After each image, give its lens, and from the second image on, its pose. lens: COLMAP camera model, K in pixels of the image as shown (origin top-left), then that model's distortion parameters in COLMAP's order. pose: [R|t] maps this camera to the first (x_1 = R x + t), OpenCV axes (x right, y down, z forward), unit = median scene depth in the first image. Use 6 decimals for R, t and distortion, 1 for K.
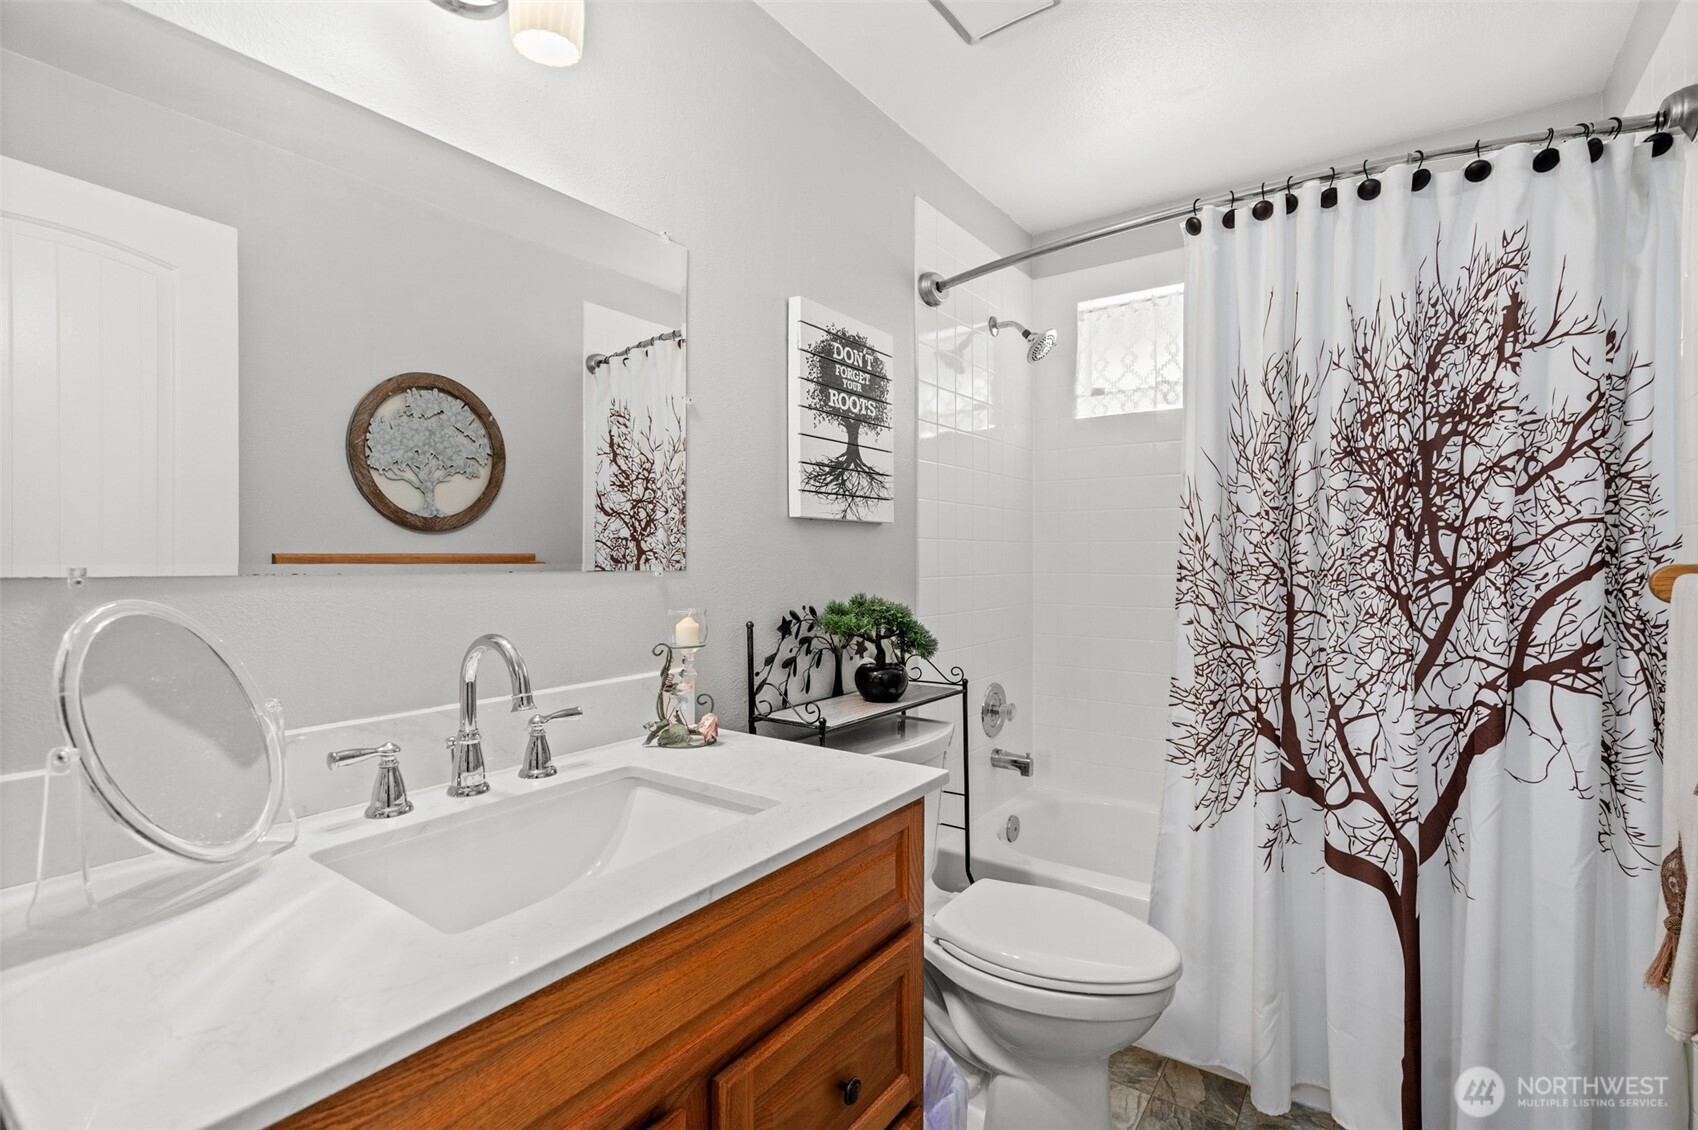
lens RADIAL K [[778.3, 0, 846.0], [0, 778.3, 564.2], [0, 0, 1]] dist [-0.007170, 0.003508]
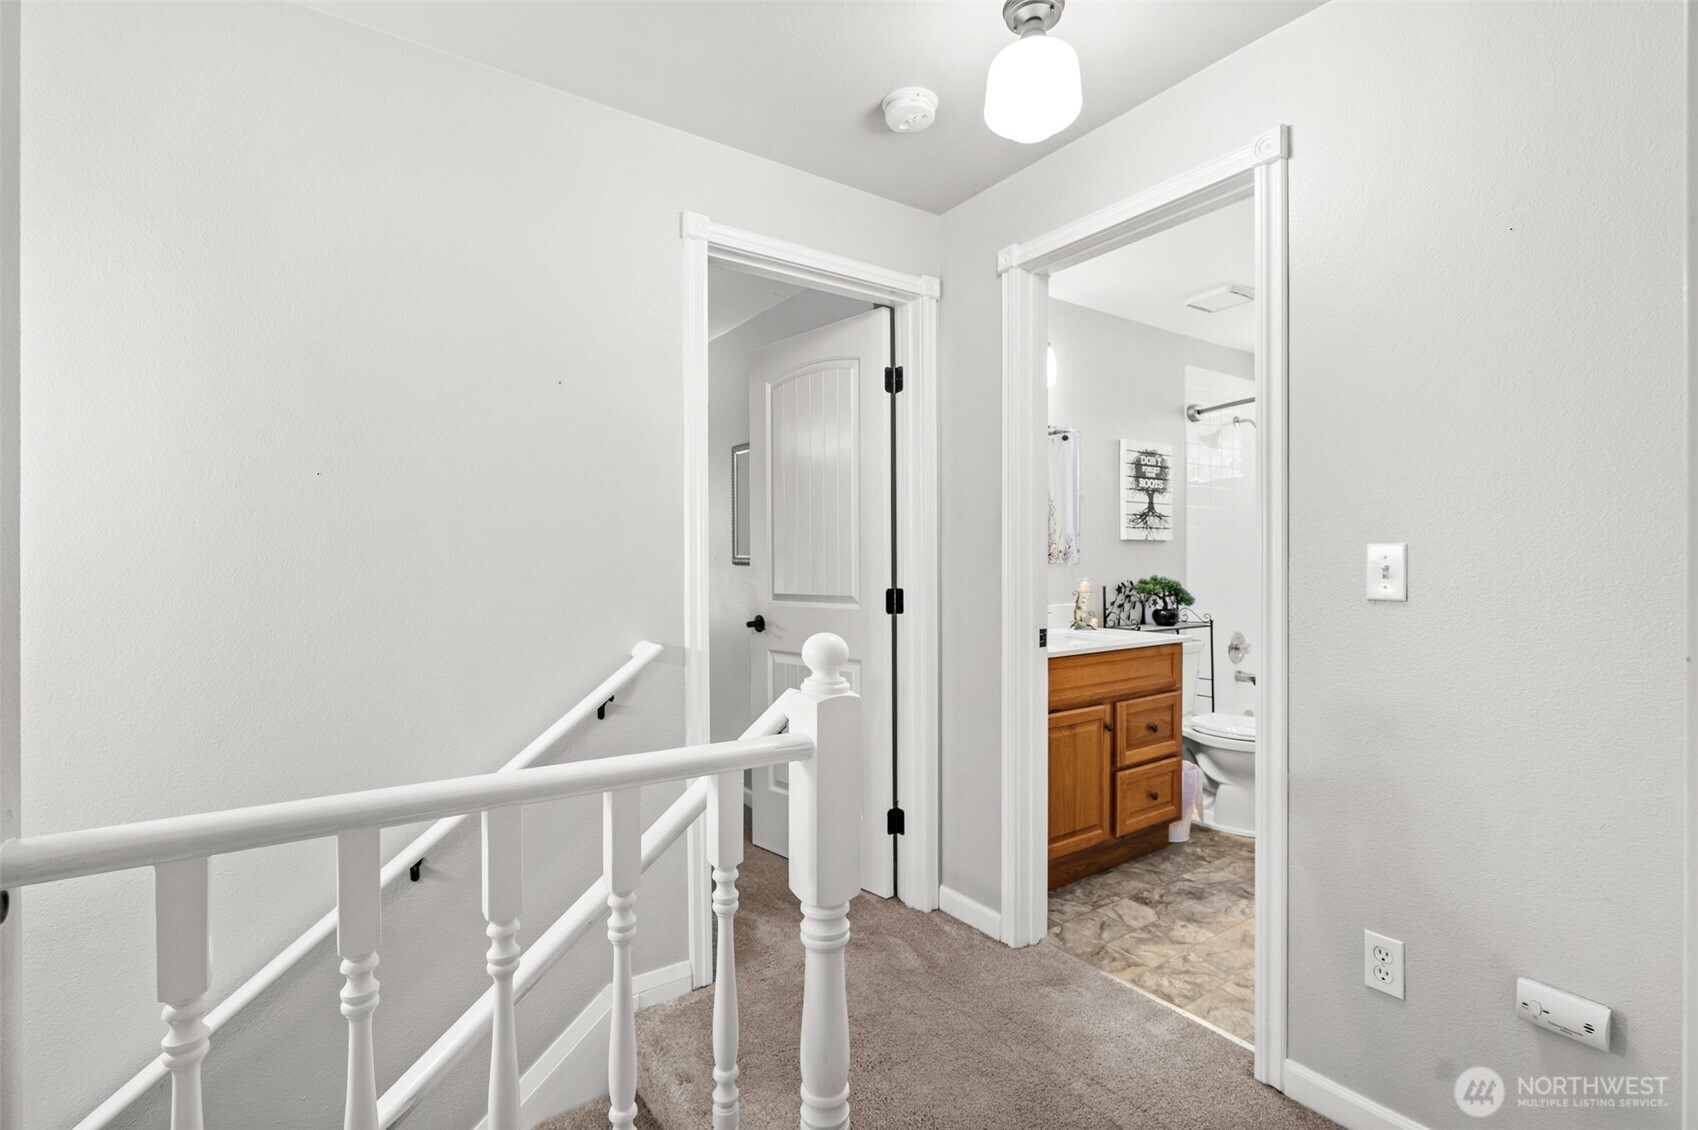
lens RADIAL K [[778.3, 0, 866.8], [0, 778.3, 569.4], [0, 0, 1]] dist [-0.007170, 0.003508]
pose [[0.948455, -0.000336, -0.316910, -0.053249], [0.001214, 0.999996, 0.002573, 0.016407], [0.316908, -0.002825, 0.948452, -1.219339]]
